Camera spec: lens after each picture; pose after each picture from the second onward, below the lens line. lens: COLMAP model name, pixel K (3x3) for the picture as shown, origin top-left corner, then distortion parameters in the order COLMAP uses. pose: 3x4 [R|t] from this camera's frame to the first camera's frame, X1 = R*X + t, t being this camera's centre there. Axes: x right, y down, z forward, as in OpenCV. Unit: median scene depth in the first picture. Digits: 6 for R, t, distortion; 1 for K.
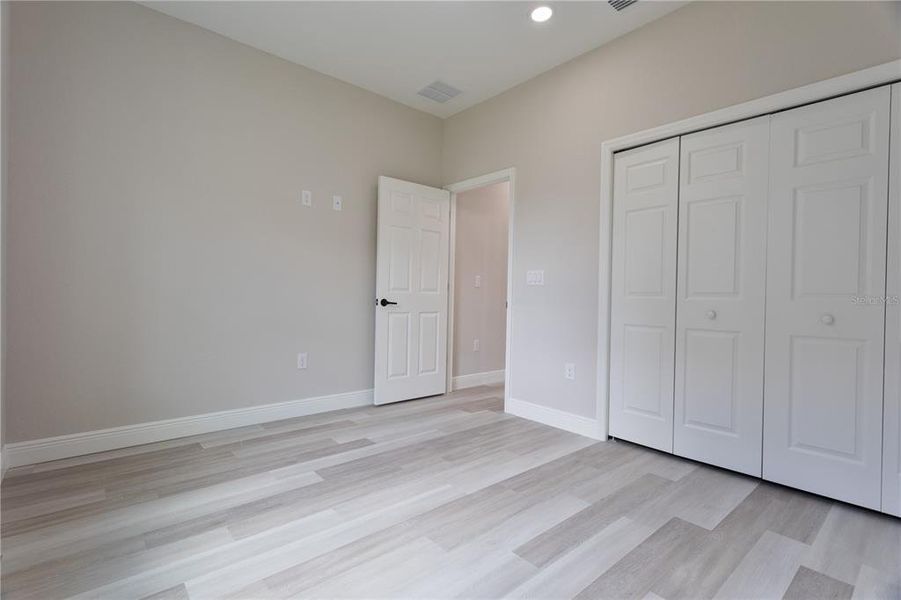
lens RADIAL K [[413.6, 0, 450.5], [0, 413.6, 300.0], [0, 0, 1]] dist [0.001840, 0.000420]
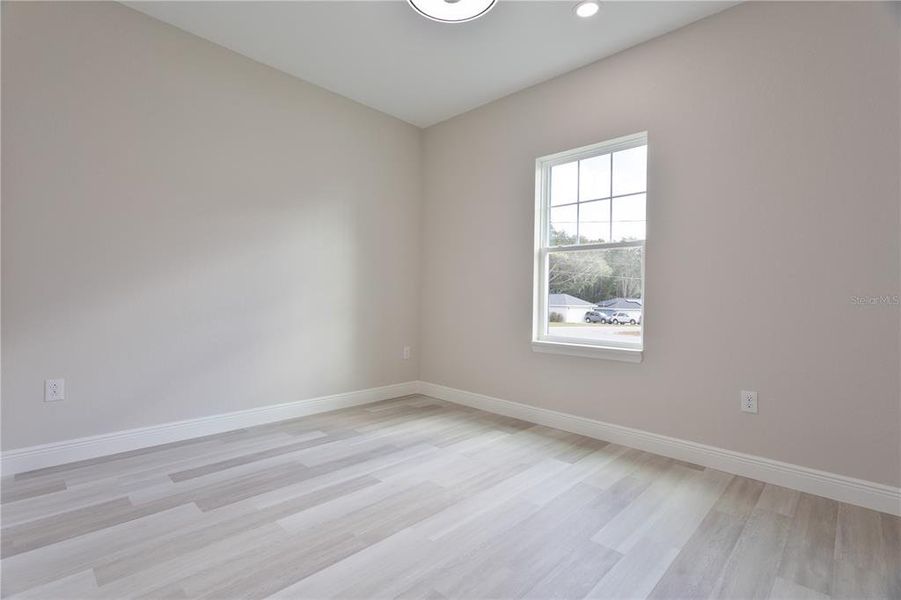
lens RADIAL K [[413.6, 0, 450.5], [0, 413.6, 300.0], [0, 0, 1]] dist [0.001840, 0.000420]
pose [[-0.994886, -0.040896, -0.092357, 0.057391], [-0.041347, 0.999140, 0.002973, -0.016283], [0.092156, 0.006777, -0.995722, 1.874829]]
